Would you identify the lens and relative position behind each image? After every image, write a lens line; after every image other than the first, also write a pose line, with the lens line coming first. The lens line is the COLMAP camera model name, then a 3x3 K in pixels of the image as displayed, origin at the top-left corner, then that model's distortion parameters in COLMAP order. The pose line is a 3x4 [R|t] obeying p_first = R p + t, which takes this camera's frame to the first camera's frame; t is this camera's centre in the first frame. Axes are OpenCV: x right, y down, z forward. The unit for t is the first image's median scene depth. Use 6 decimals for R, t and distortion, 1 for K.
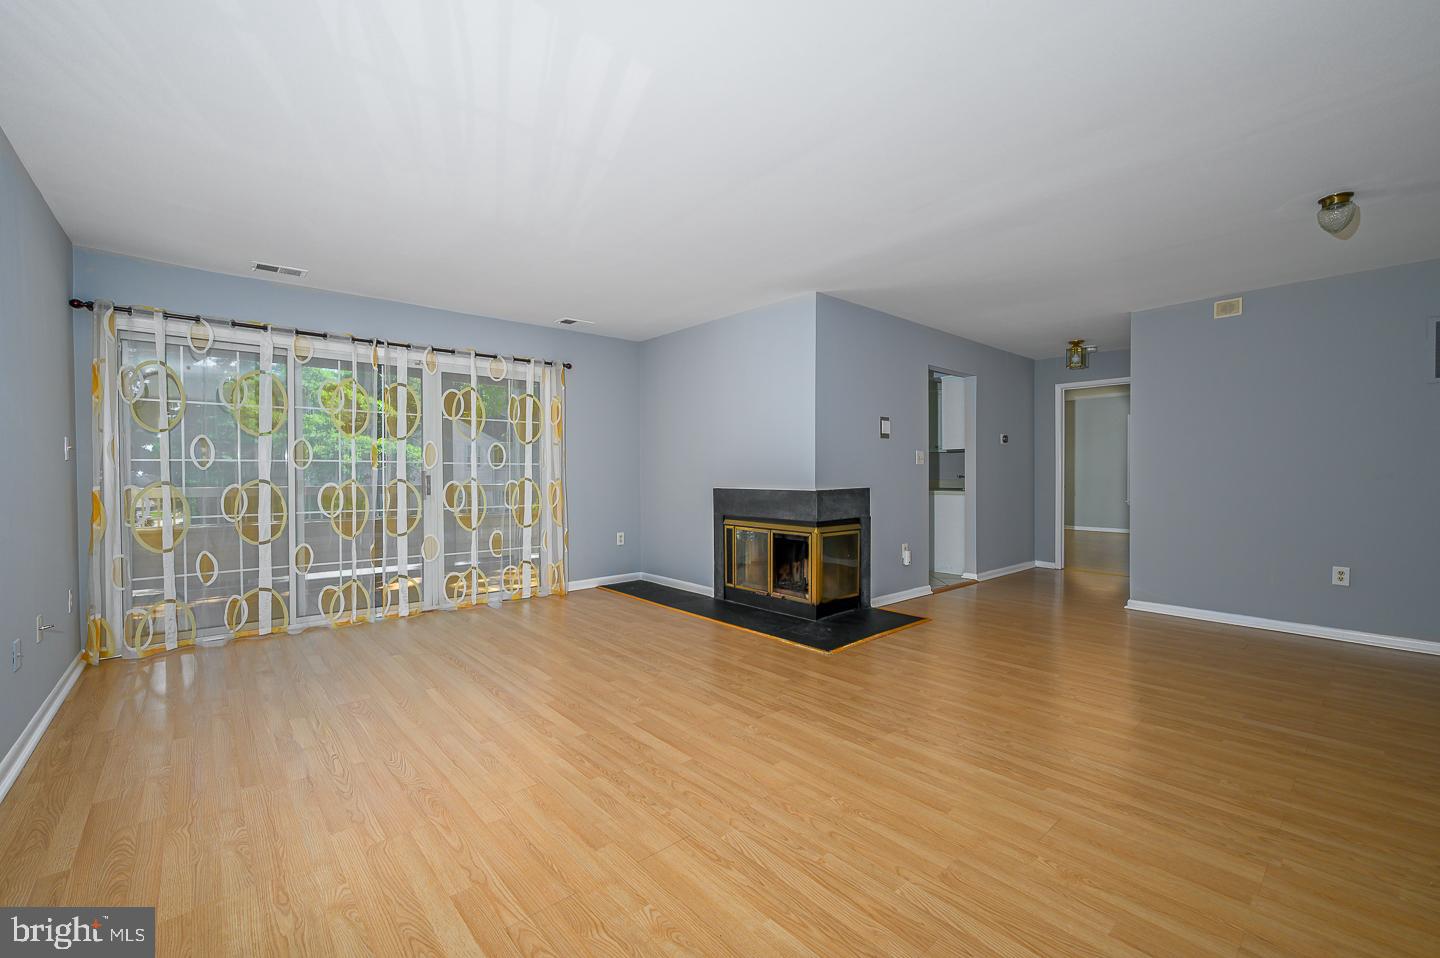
lens RADIAL K [[595.3, 0, 720.4], [0, 595.3, 482.4], [0, 0, 1]] dist [-0.007034, 0.000845]
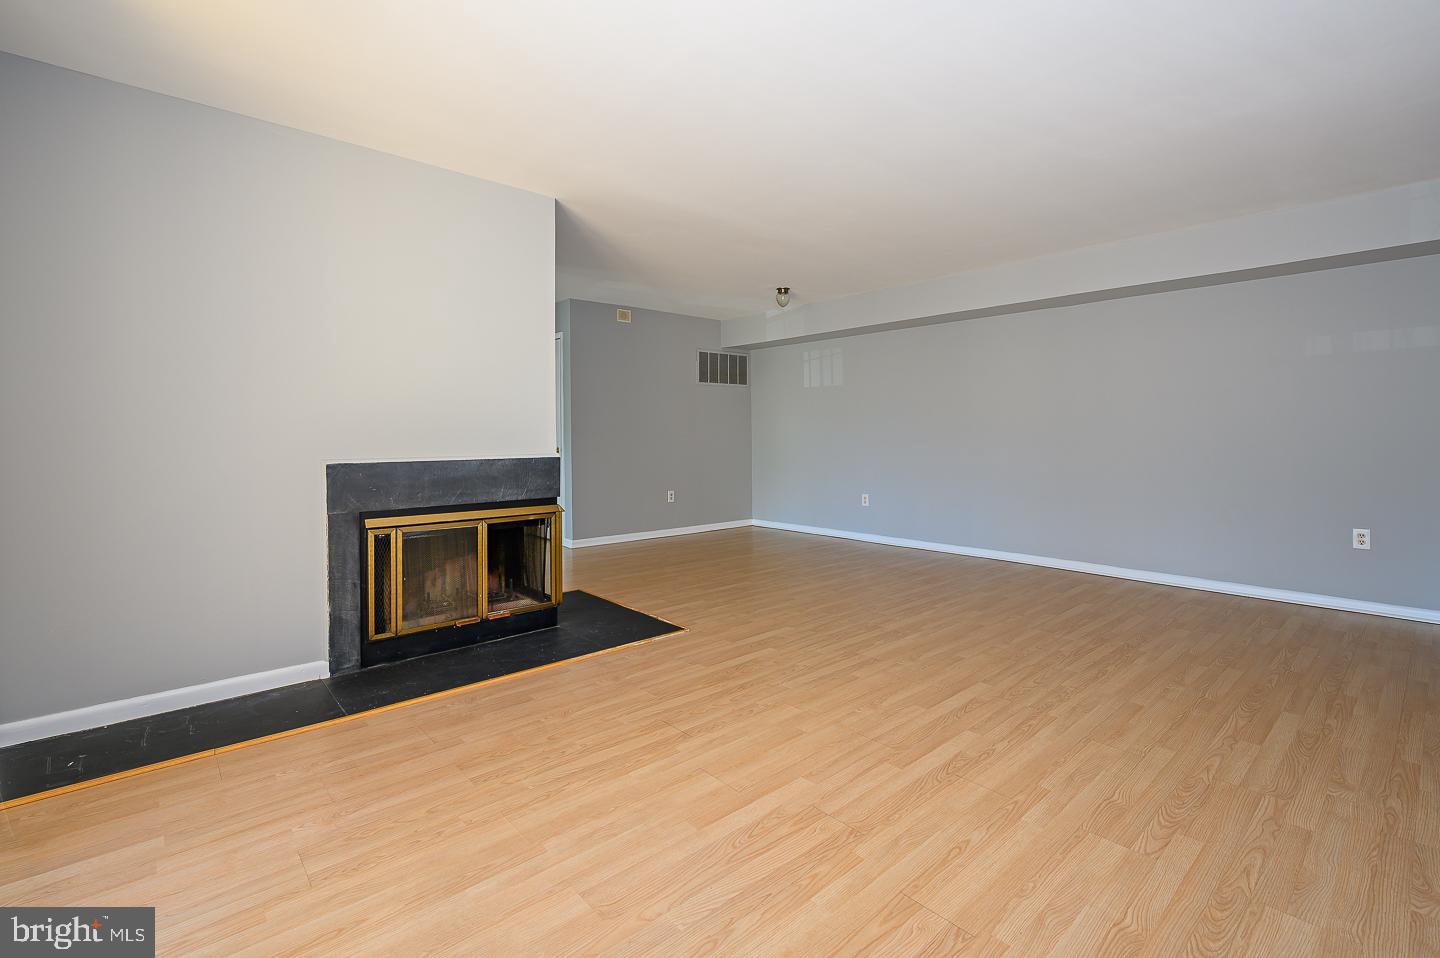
lens RADIAL K [[653.8, 0, 719.8], [0, 653.8, 403.9], [0, 0, 1]] dist [-0.017205, 0.001116]
pose [[-0.000050, 0.045552, 0.998962, -0.864396], [0.024401, 0.998665, -0.045537, -0.011499], [-0.999702, 0.024374, -0.001162, 0.984158]]
